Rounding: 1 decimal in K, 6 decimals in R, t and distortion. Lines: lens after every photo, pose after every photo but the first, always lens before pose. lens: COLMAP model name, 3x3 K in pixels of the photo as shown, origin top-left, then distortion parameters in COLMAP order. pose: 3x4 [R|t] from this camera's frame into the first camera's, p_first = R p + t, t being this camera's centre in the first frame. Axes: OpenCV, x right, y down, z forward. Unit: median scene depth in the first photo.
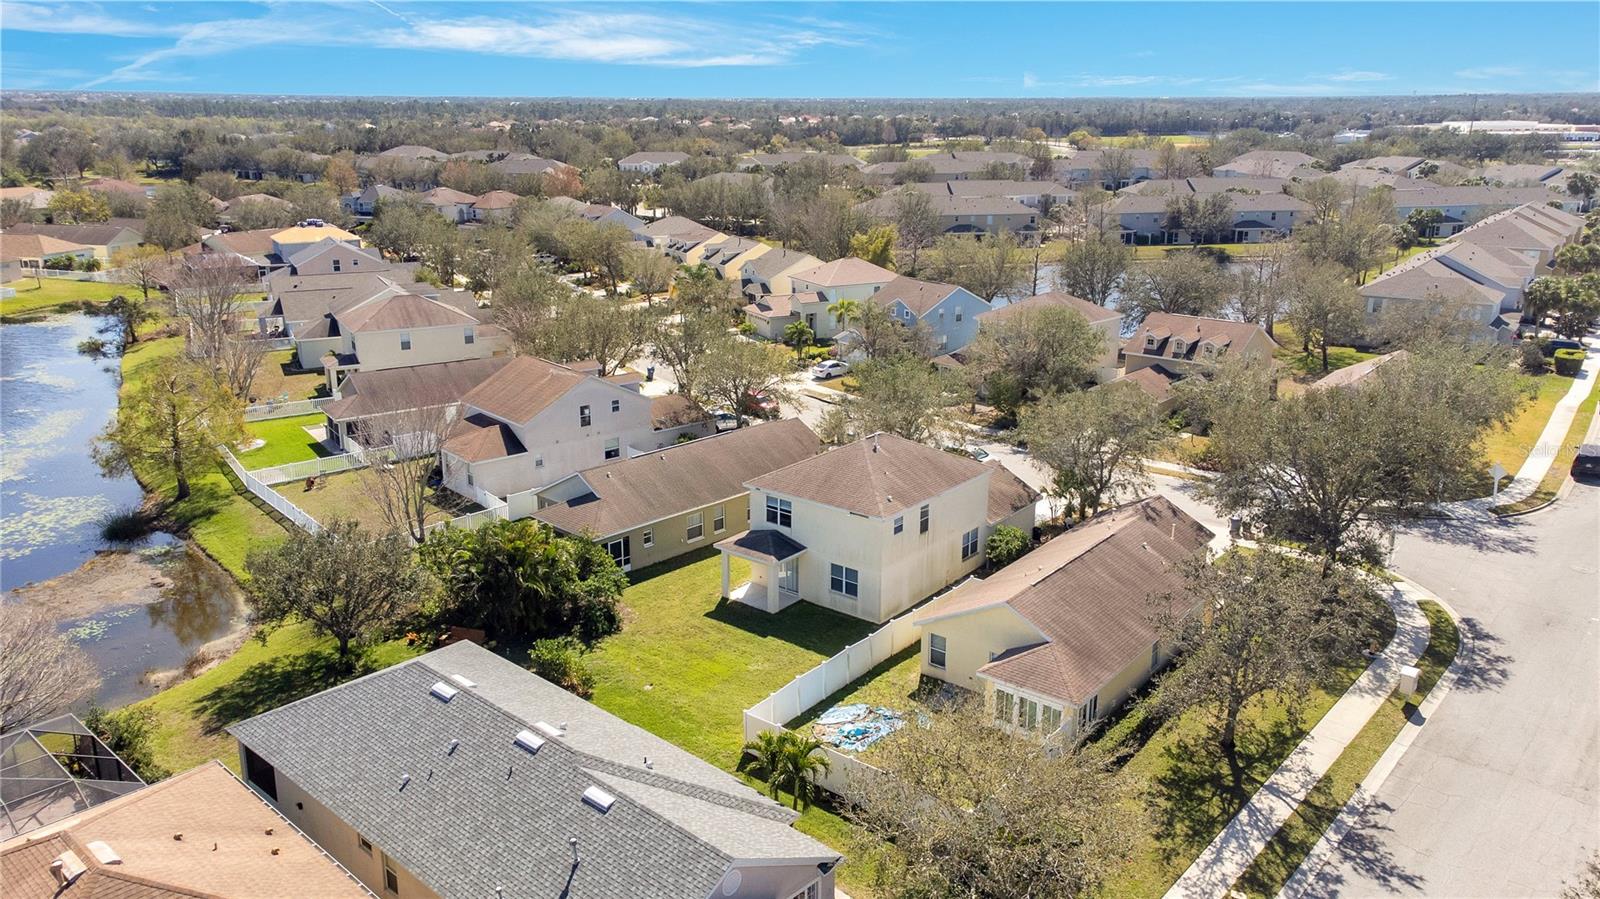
lens RADIAL K [[1086.3, 0, 804.2], [0, 1086.3, 437.0], [0, 0, 1]] dist [0.052437, -0.000615]
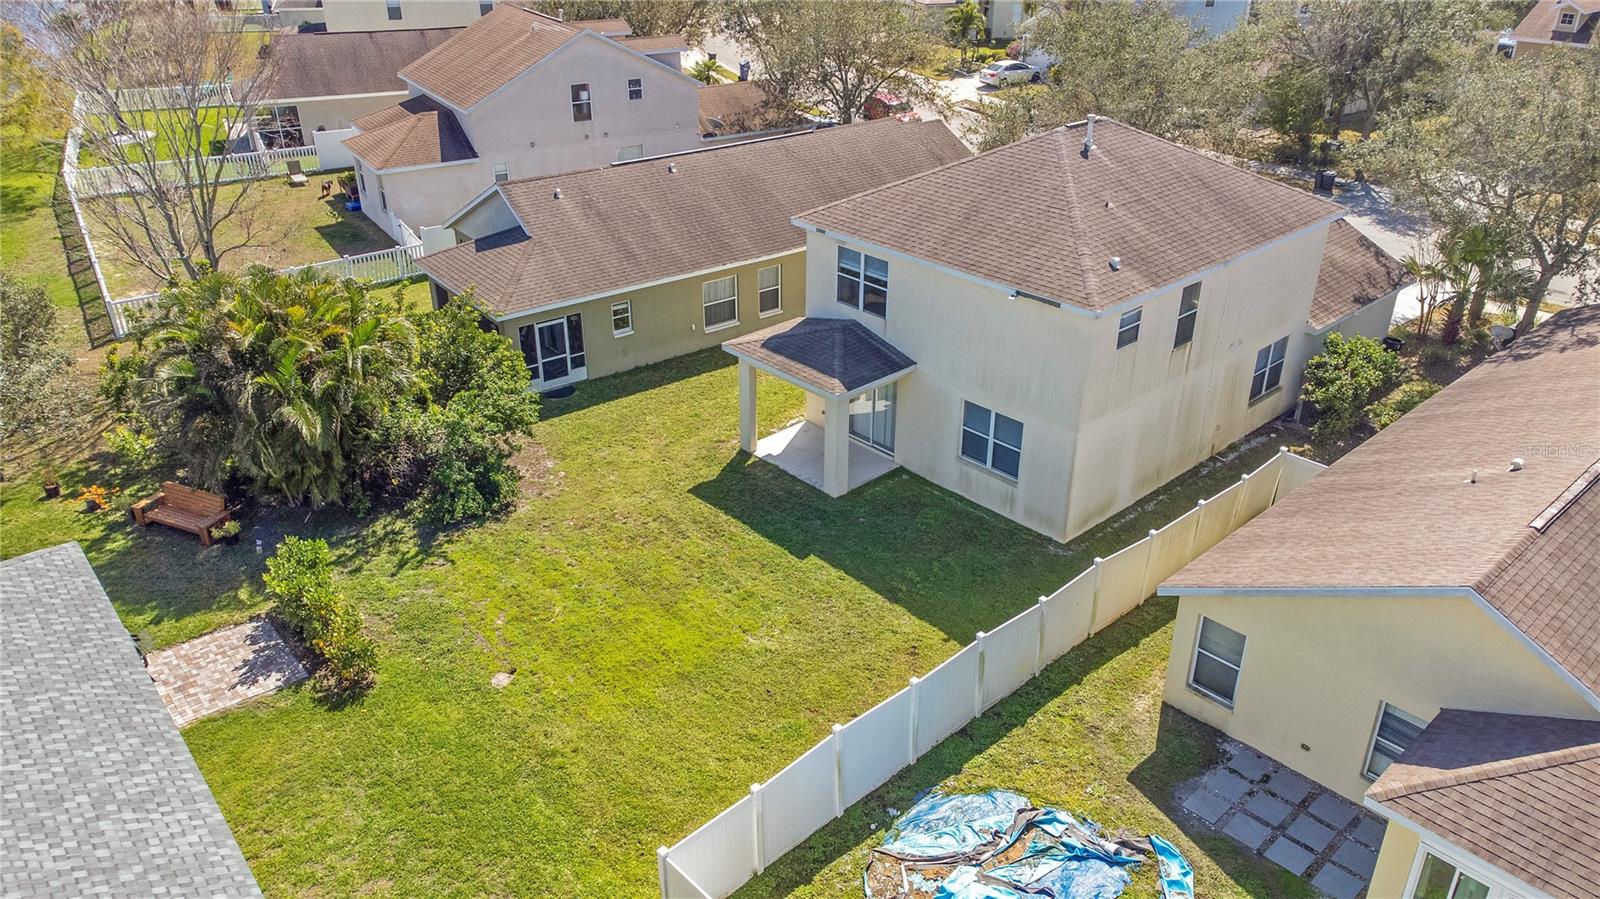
lens RADIAL K [[1086.3, 0, 804.2], [0, 1086.3, 437.0], [0, 0, 1]] dist [0.052437, -0.000615]
pose [[0.987451, 0.072157, -0.140477, 0.022769], [-0.041005, 0.976154, 0.213171, 0.035434], [0.152509, -0.204736, 0.966863, 0.535130]]
